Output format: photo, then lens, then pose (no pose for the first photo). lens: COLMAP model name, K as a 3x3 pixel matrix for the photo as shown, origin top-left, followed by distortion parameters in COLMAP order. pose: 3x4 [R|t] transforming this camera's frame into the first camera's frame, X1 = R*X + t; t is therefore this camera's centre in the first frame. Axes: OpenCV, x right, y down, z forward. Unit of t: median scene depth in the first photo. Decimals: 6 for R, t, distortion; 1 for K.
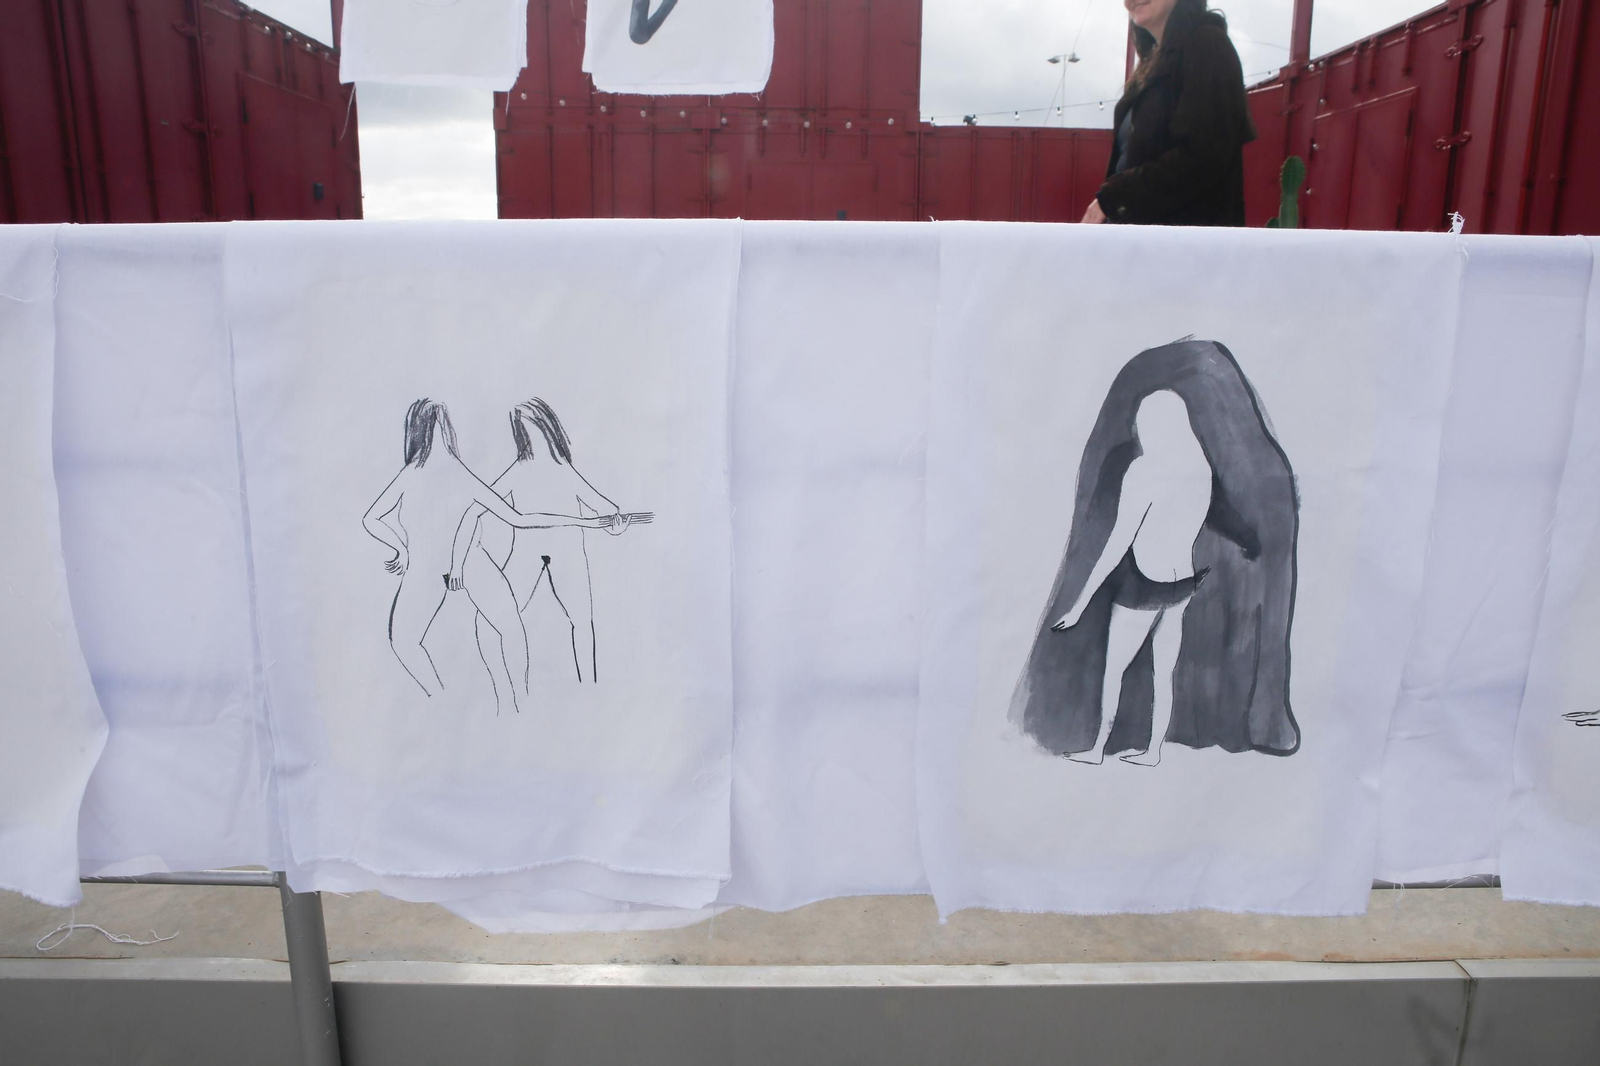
lens RADIAL K [[1143.9, 0, 805.0], [0, 1143.9, 523.7], [0, 0, 1]] dist [-0.093573, 0.058480]
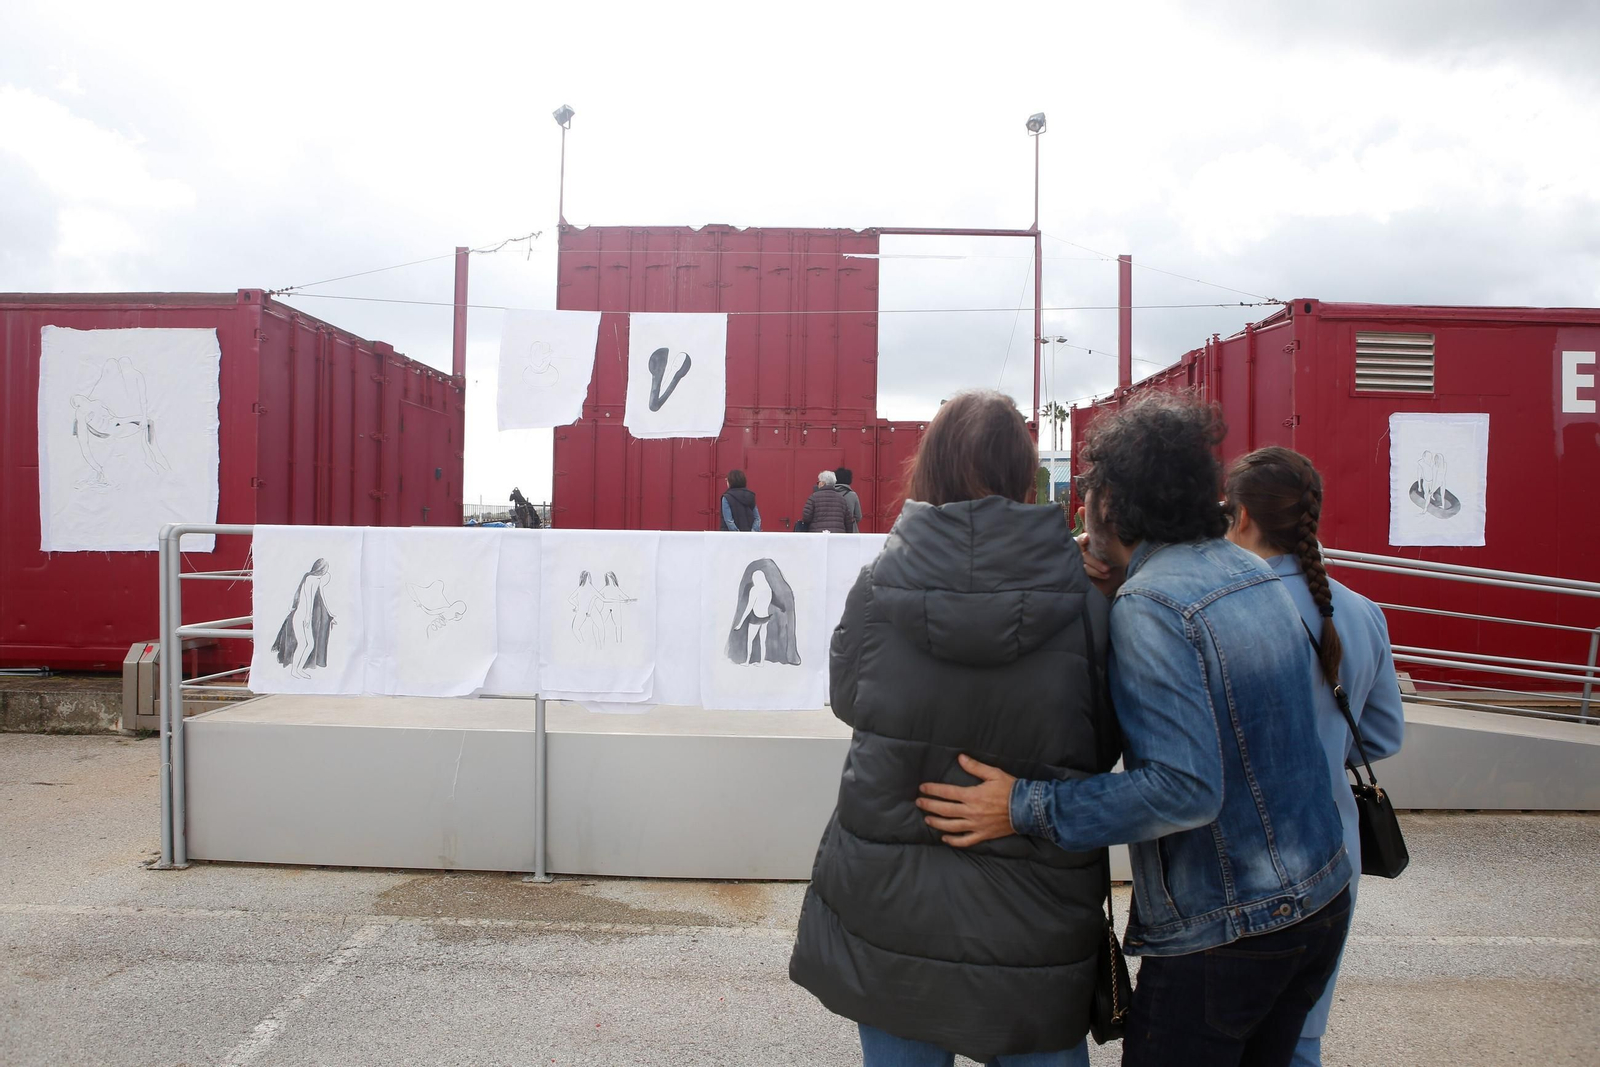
lens RADIAL K [[1143.9, 0, 798.5], [0, 1143.9, 524.0], [0, 0, 1]] dist [-0.093573, 0.058480]
pose [[0.999559, 0.006929, -0.028886, 0.545202], [-0.013047, 0.976005, -0.217357, 0.590296], [0.026687, 0.217638, 0.975665, -2.955514]]
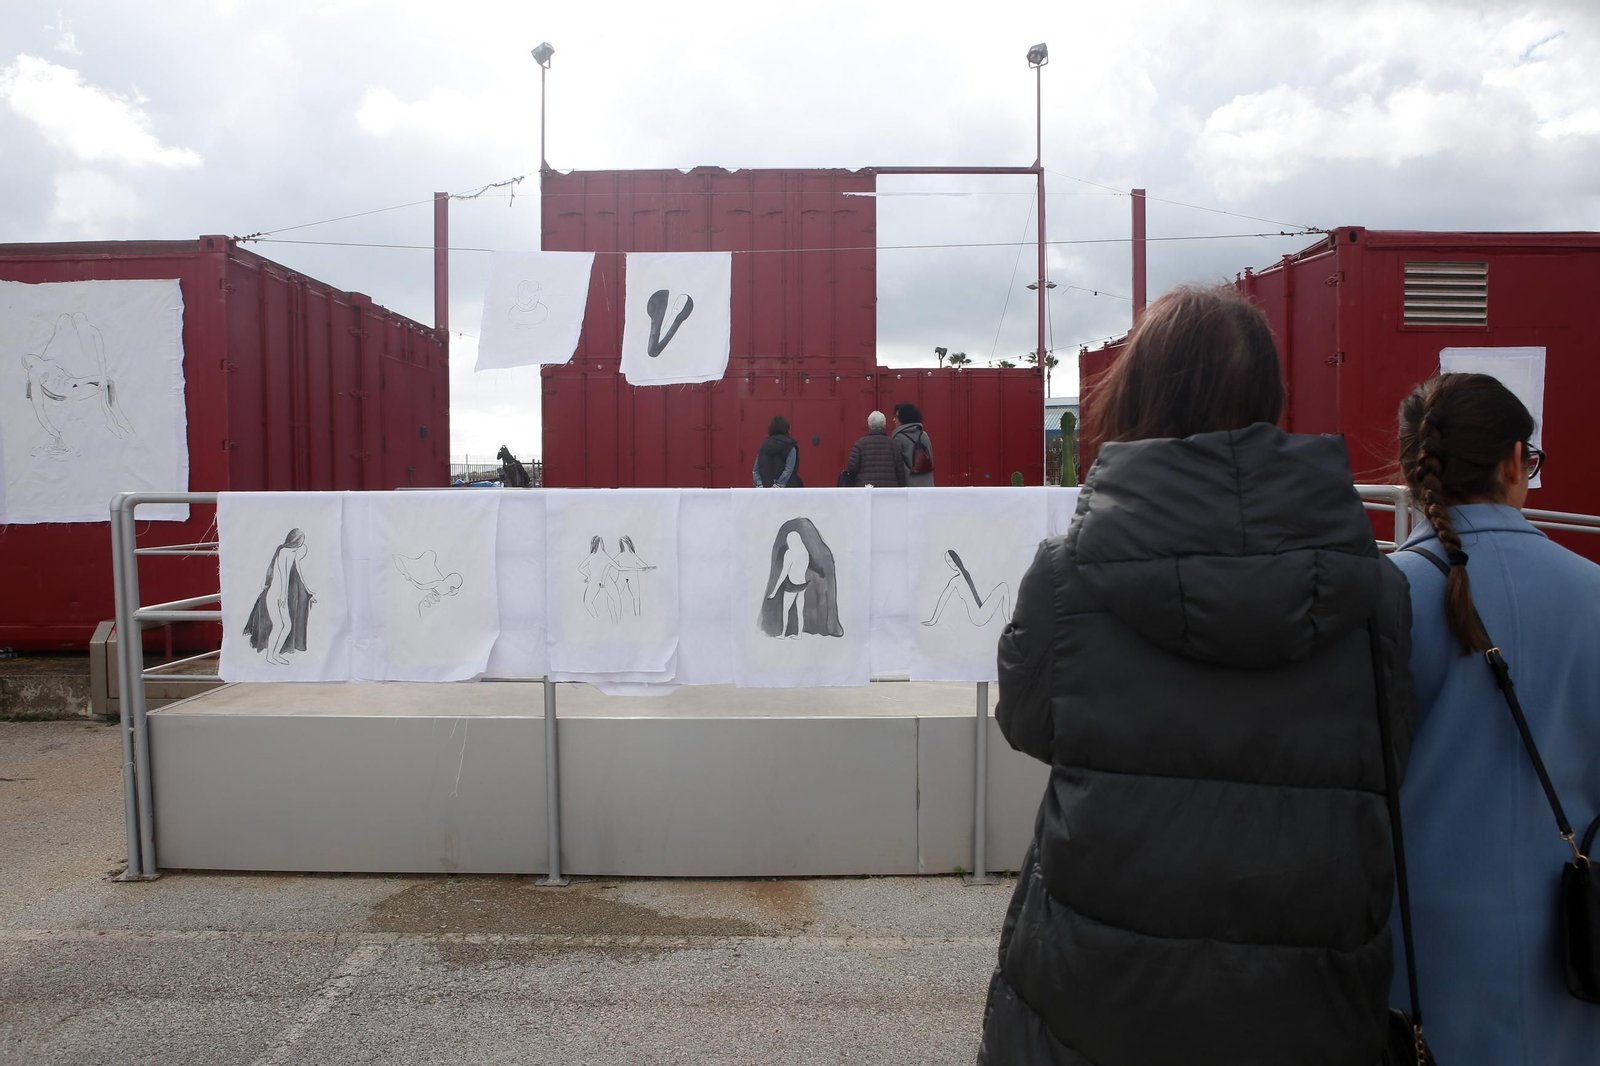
lens RADIAL K [[1143.9, 0, 799.3], [0, 1143.9, 523.8], [0, 0, 1]] dist [-0.093573, 0.058480]
pose [[0.999793, -0.011983, -0.016421, 0.369229], [0.008887, 0.984151, -0.177107, 0.485767], [0.018283, 0.176925, 0.984055, -2.508666]]
